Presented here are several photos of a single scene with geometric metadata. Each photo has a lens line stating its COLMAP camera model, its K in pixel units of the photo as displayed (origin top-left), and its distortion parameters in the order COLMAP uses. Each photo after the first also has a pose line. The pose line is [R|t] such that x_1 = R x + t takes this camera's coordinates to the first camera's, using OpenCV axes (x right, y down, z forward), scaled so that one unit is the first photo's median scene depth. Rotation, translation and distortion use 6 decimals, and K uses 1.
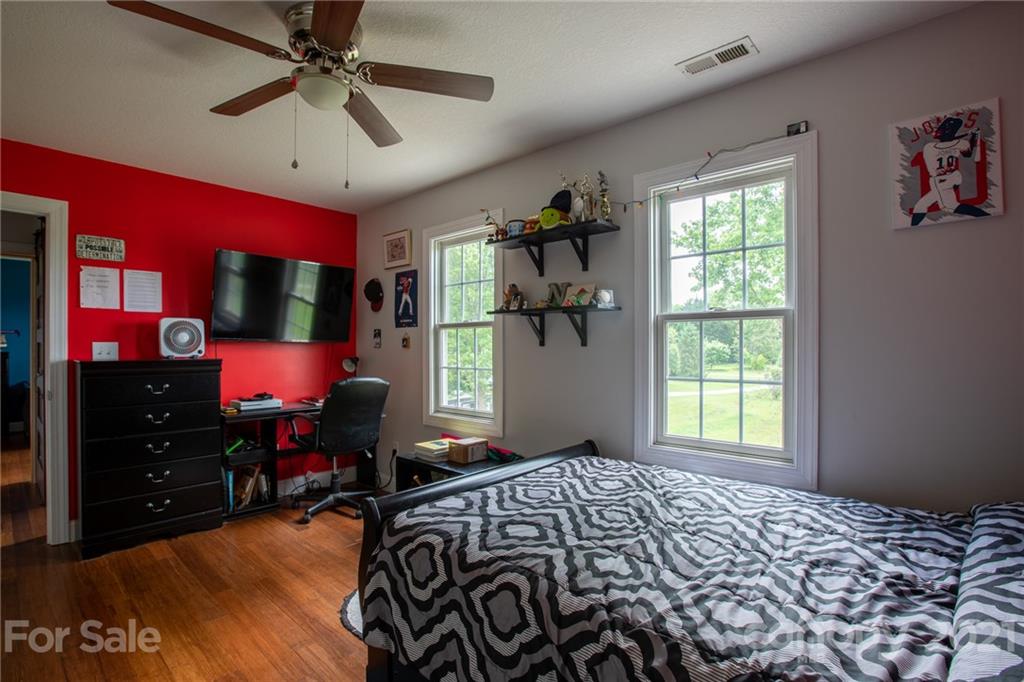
lens RADIAL K [[477.6, 0, 512.0], [0, 477.6, 341.0], [0, 0, 1]] dist [0.000859, 0.000102]
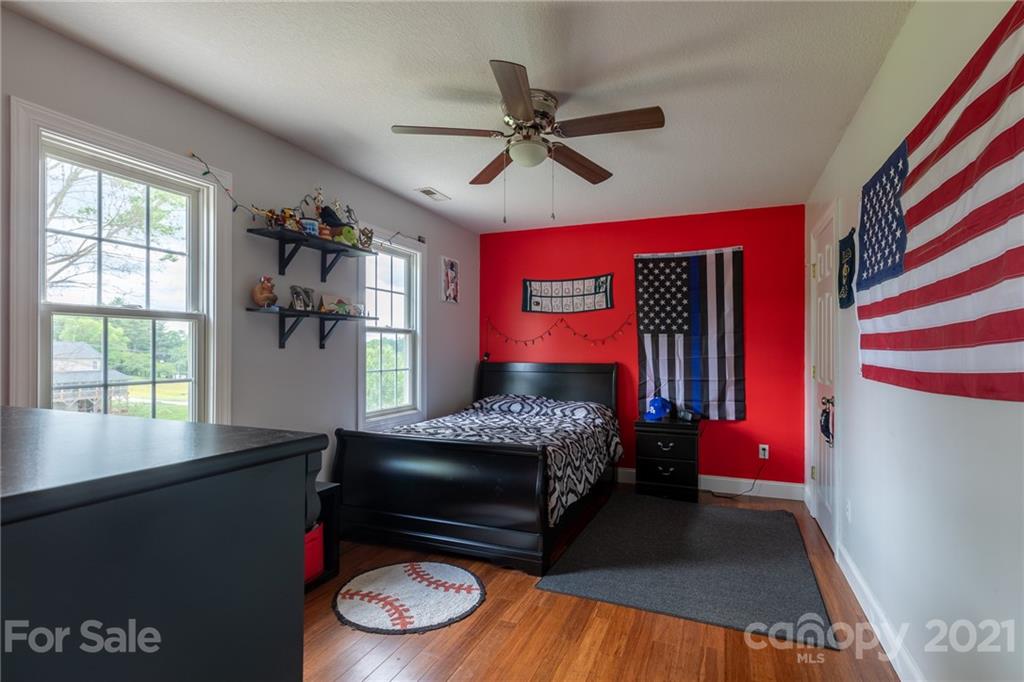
lens RADIAL K [[477.6, 0, 512.0], [0, 477.6, 341.0], [0, 0, 1]] dist [0.000859, 0.000102]
pose [[-0.301527, 0.014401, 0.953349, -1.316924], [-0.014257, 0.999706, -0.019610, 0.009002], [-0.953351, -0.019505, -0.301233, 1.157950]]
